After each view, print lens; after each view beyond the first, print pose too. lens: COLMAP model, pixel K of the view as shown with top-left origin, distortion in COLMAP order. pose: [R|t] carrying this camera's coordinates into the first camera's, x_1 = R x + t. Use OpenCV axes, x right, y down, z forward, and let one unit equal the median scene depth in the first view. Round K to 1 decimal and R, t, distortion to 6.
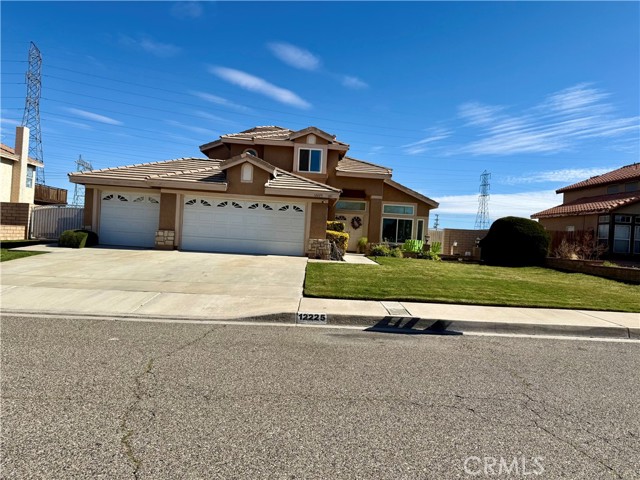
lens RADIAL K [[455.1, 0, 321.9], [0, 455.1, 241.4], [0, 0, 1]] dist [0.041793, -0.023309]
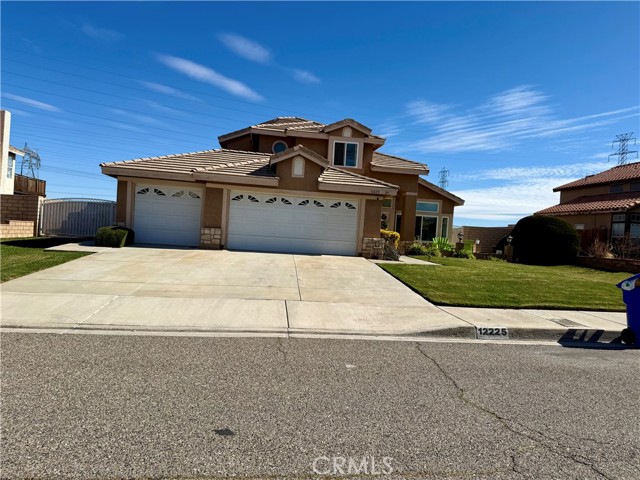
lens RADIAL K [[455.1, 0, 316.3], [0, 455.1, 240.3], [0, 0, 1]] dist [0.041793, -0.023309]
pose [[0.995629, 0.002675, 0.093361, -0.210549], [-0.003587, 0.999947, 0.009609, -0.008828], [-0.093331, -0.009902, 0.995586, 0.066934]]
